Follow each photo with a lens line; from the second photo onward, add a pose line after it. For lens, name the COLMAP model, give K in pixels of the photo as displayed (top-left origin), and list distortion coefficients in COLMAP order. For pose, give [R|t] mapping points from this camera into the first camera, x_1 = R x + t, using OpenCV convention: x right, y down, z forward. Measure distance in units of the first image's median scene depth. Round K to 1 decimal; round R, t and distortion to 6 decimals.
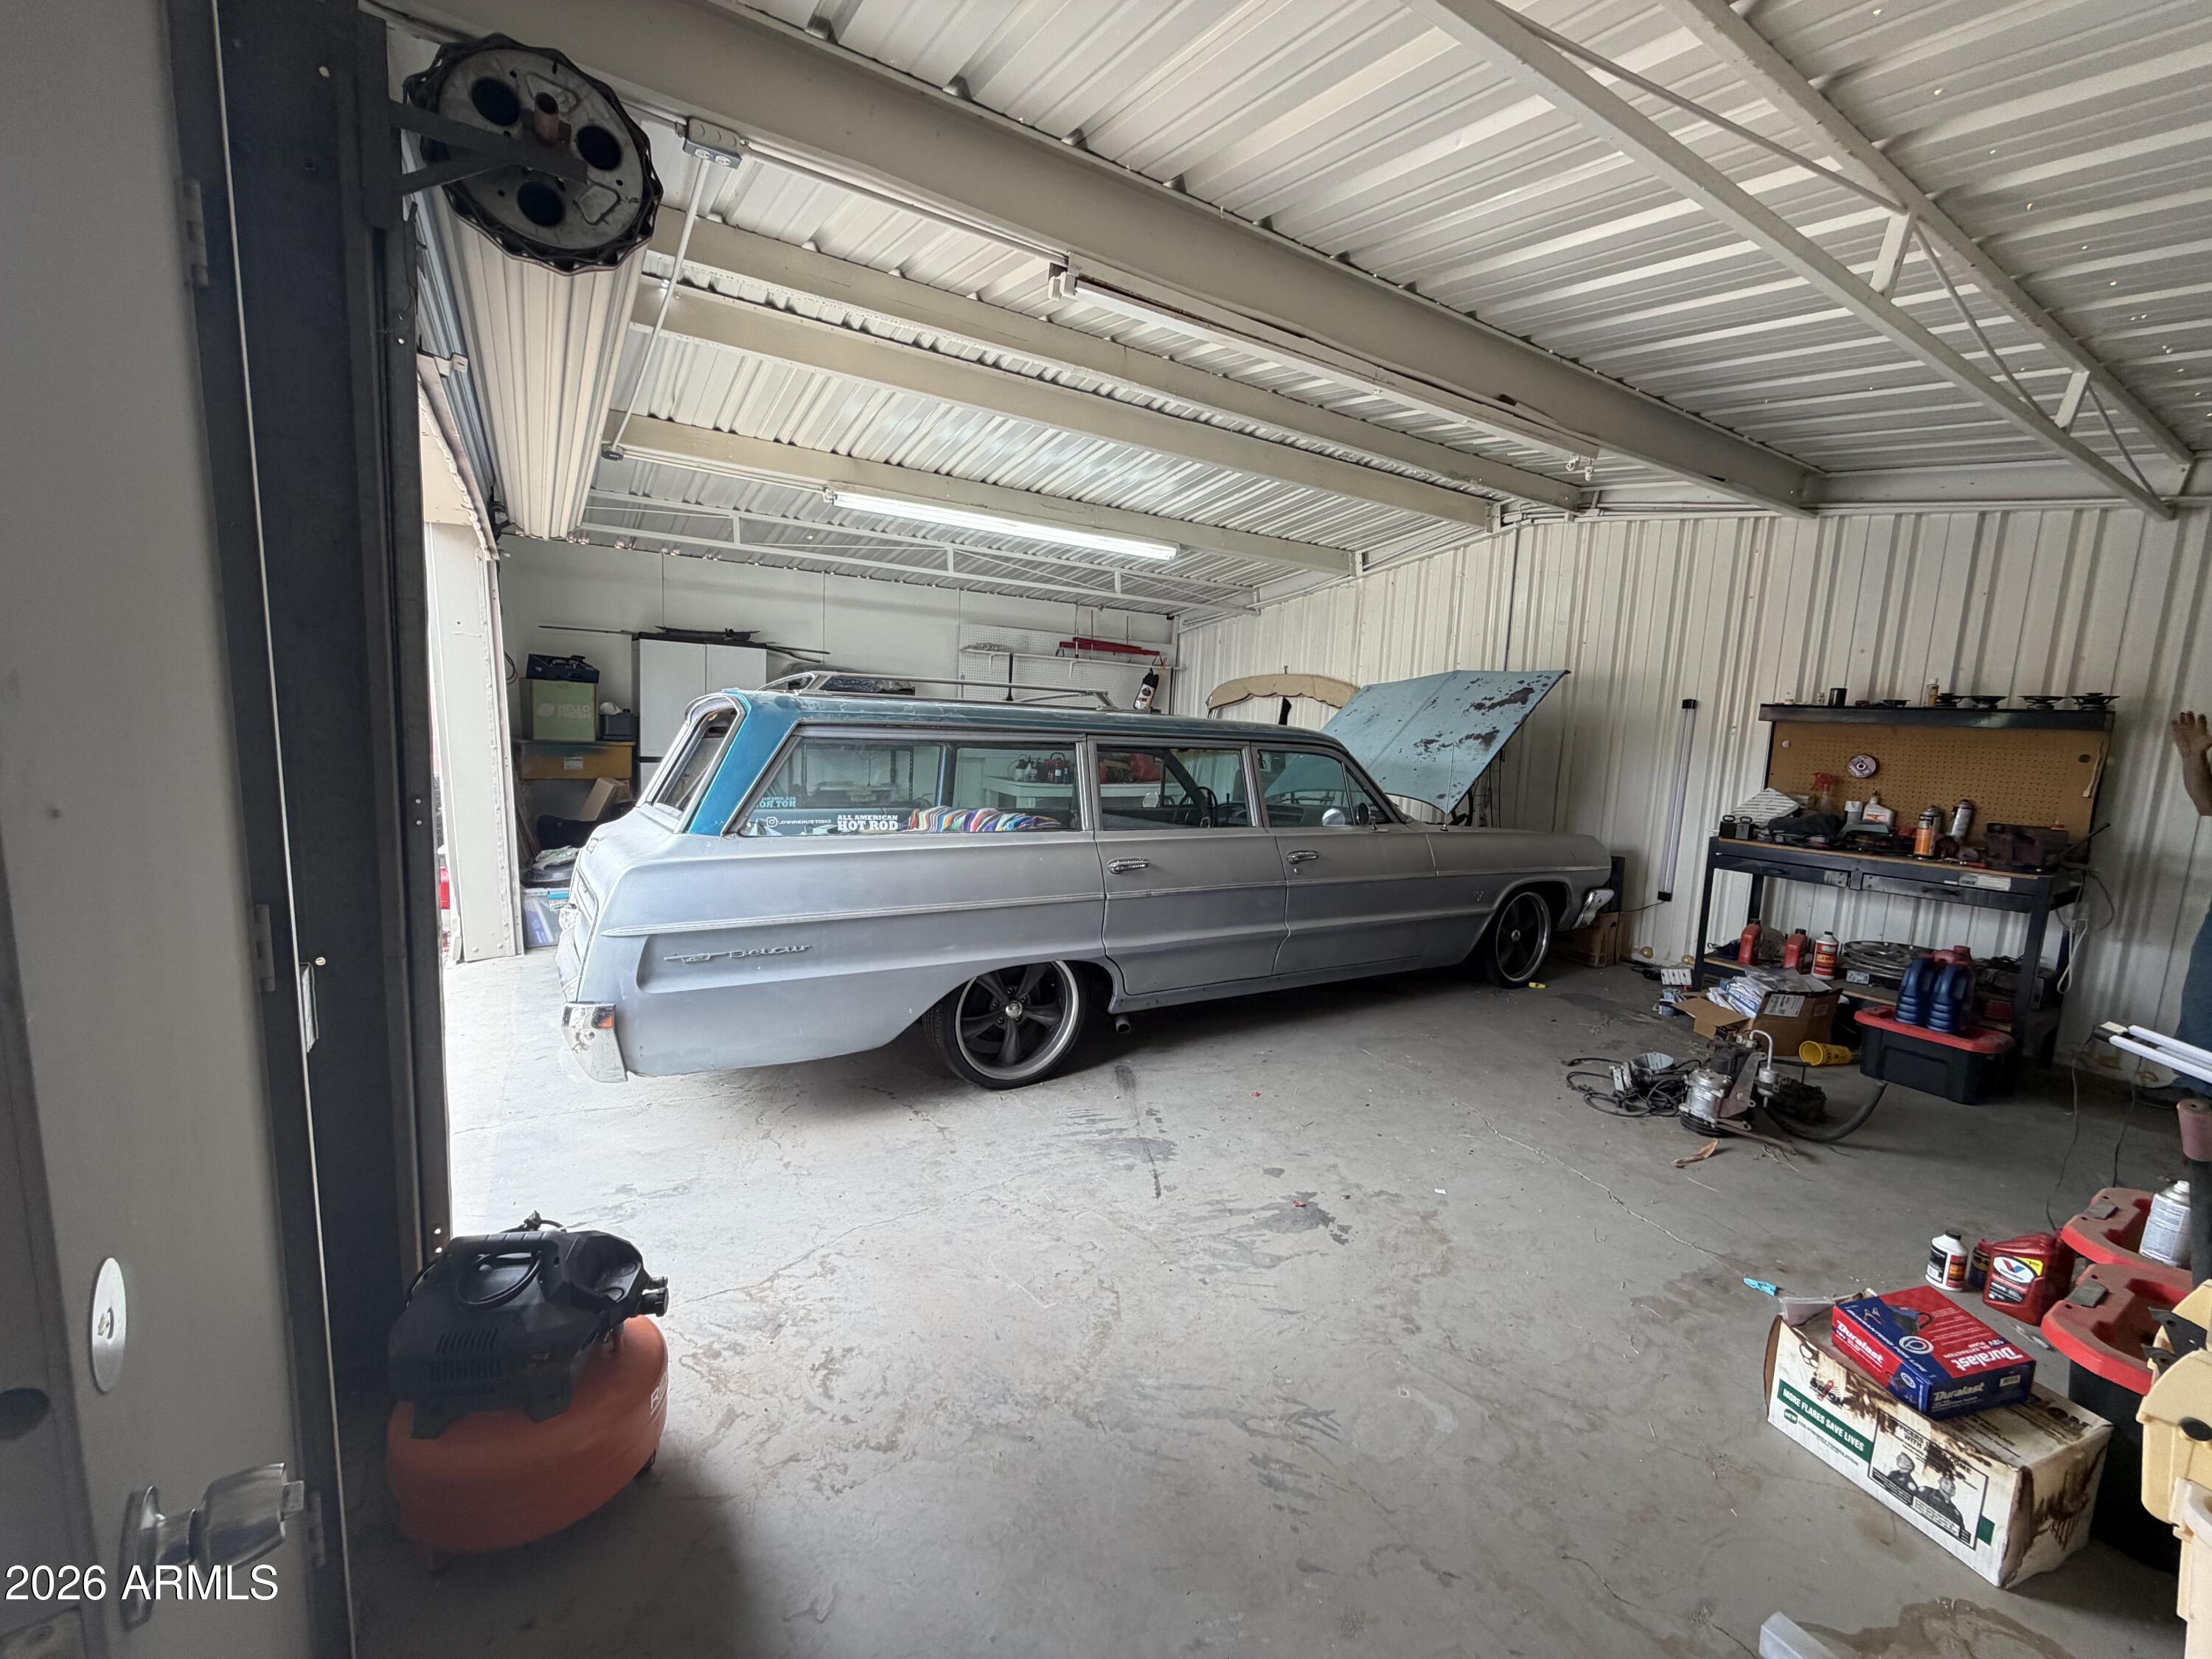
lens RADIAL K [[891.9, 0, 1097.4], [0, 891.9, 830.7], [0, 0, 1]] dist [-0.002601, -0.000156]
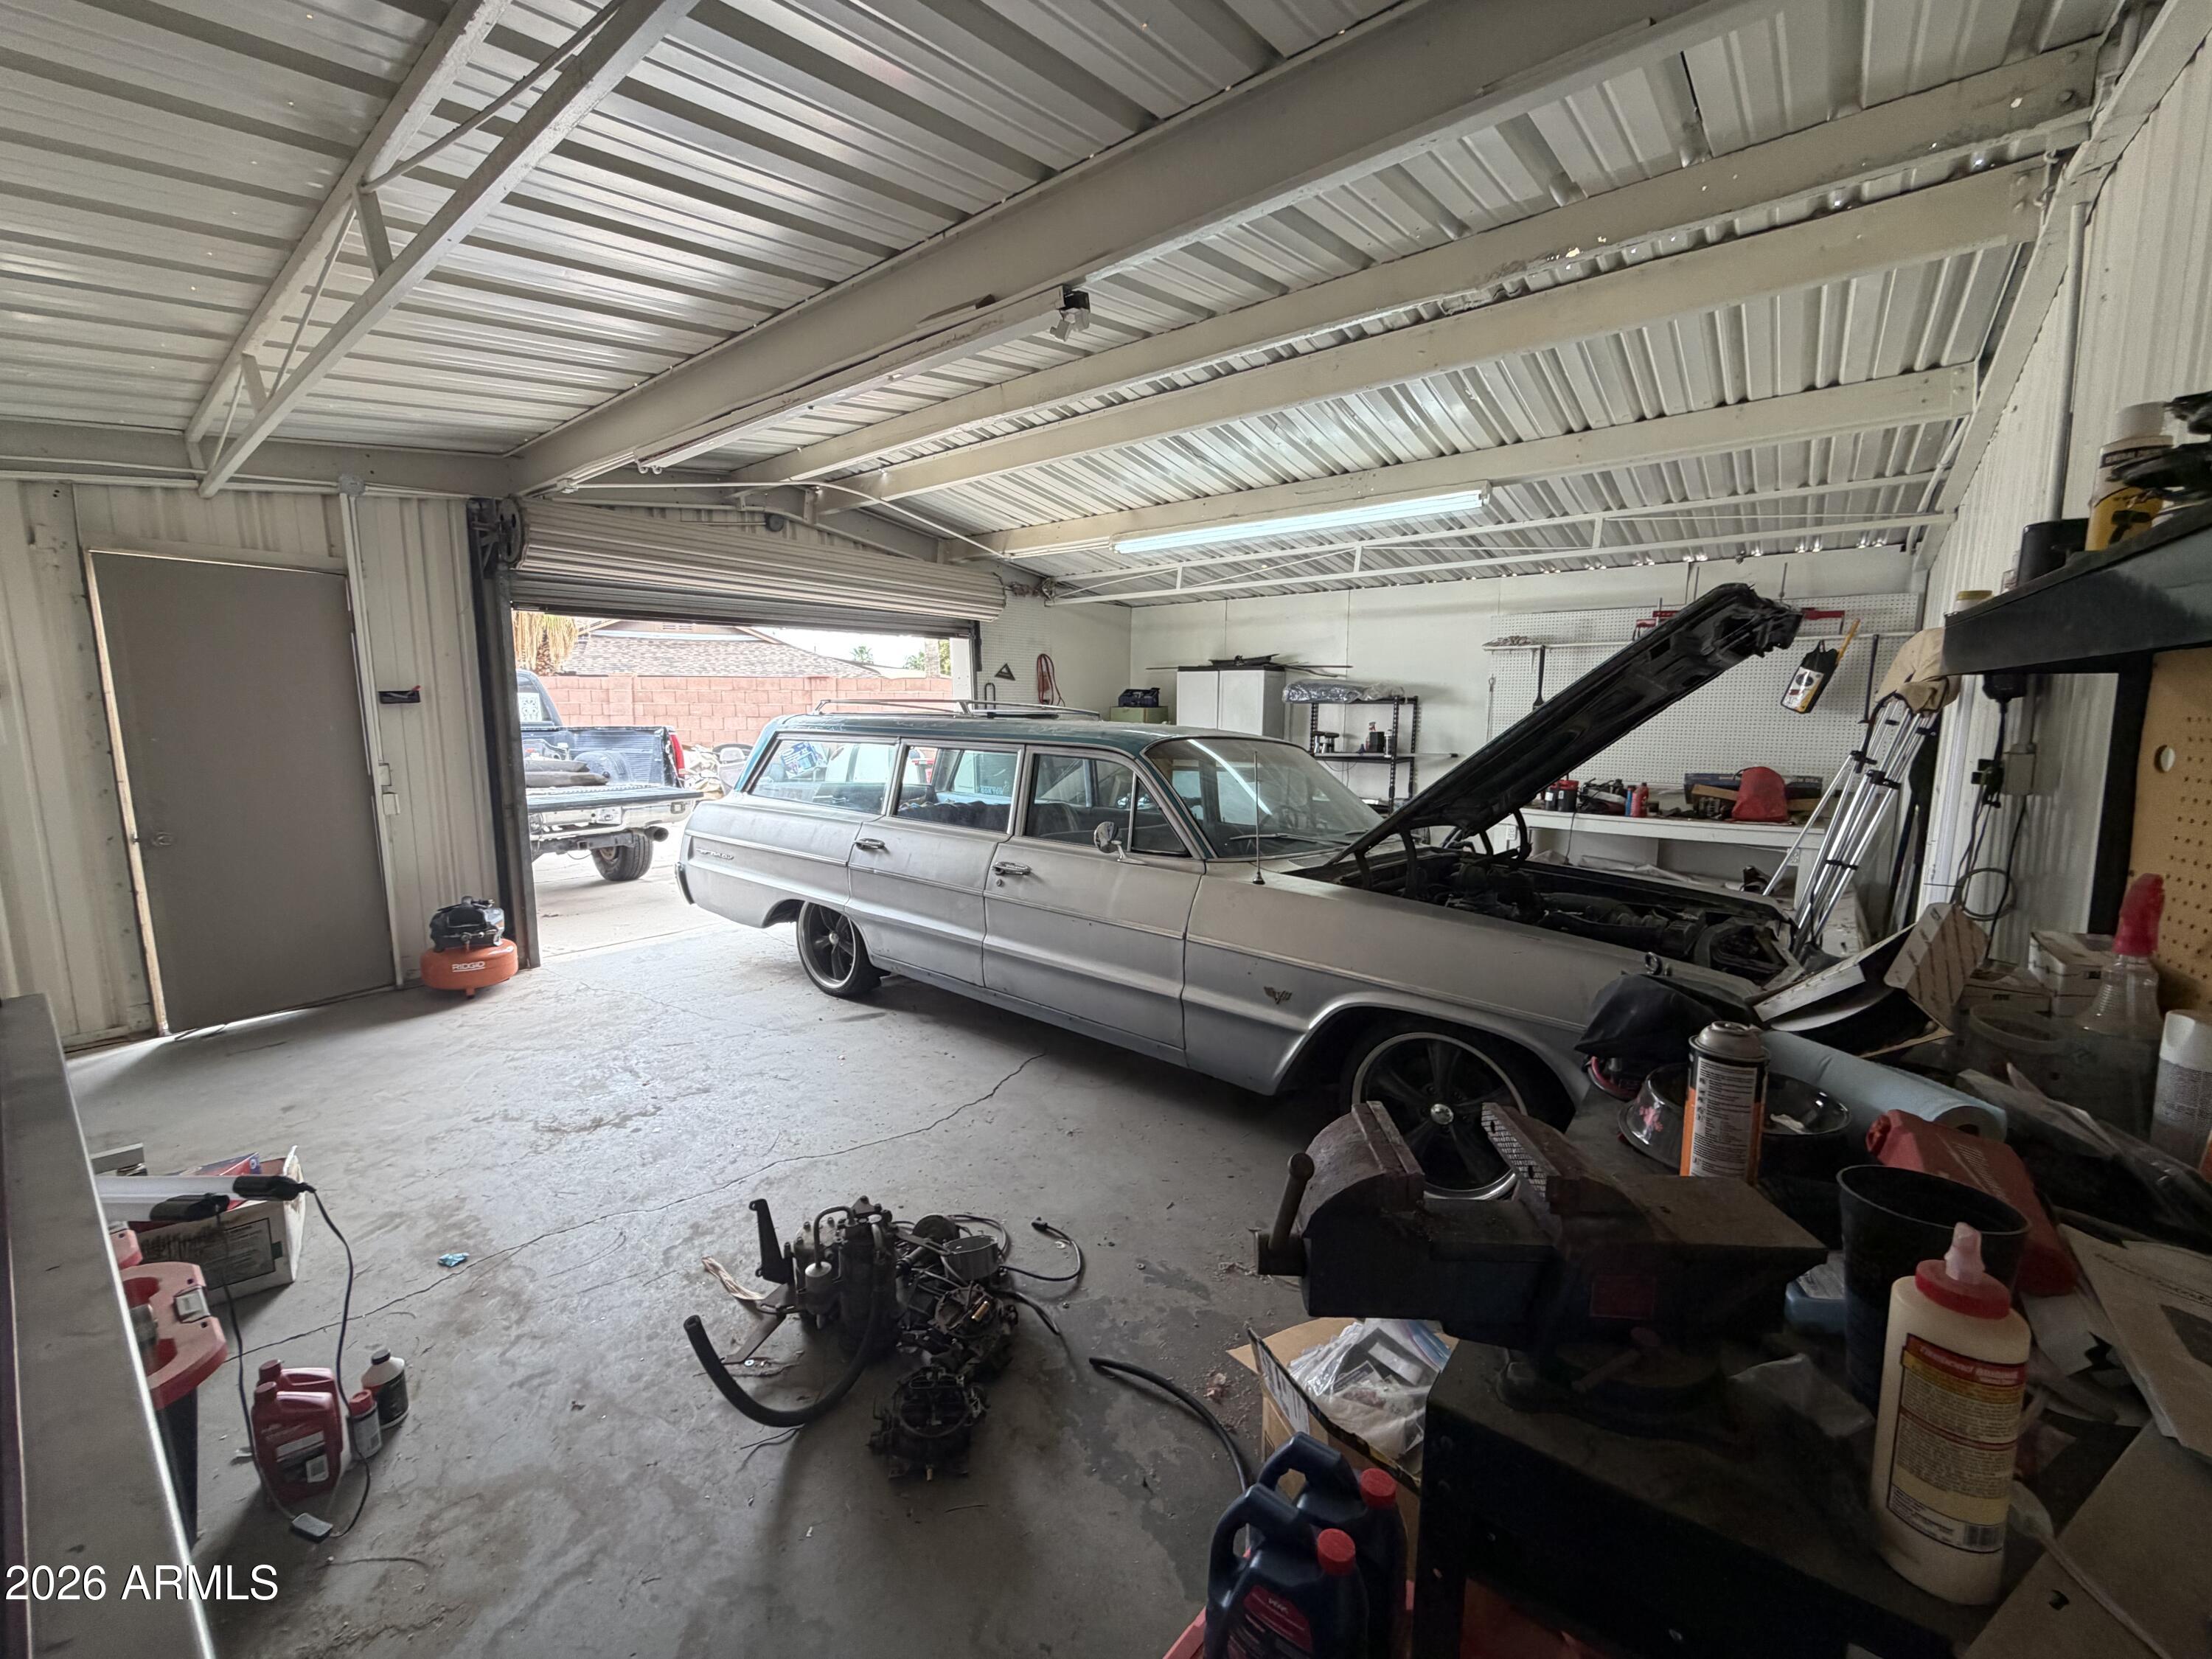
lens RADIAL K [[891.9, 0, 1098.4], [0, 891.9, 825.0], [0, 0, 1]] dist [-0.002601, -0.000156]
pose [[0.318353, 0.081500, -0.944462, 0.658210], [-0.111273, 0.992623, 0.048149, -0.040693], [0.941419, 0.089765, 0.325074, 0.463027]]
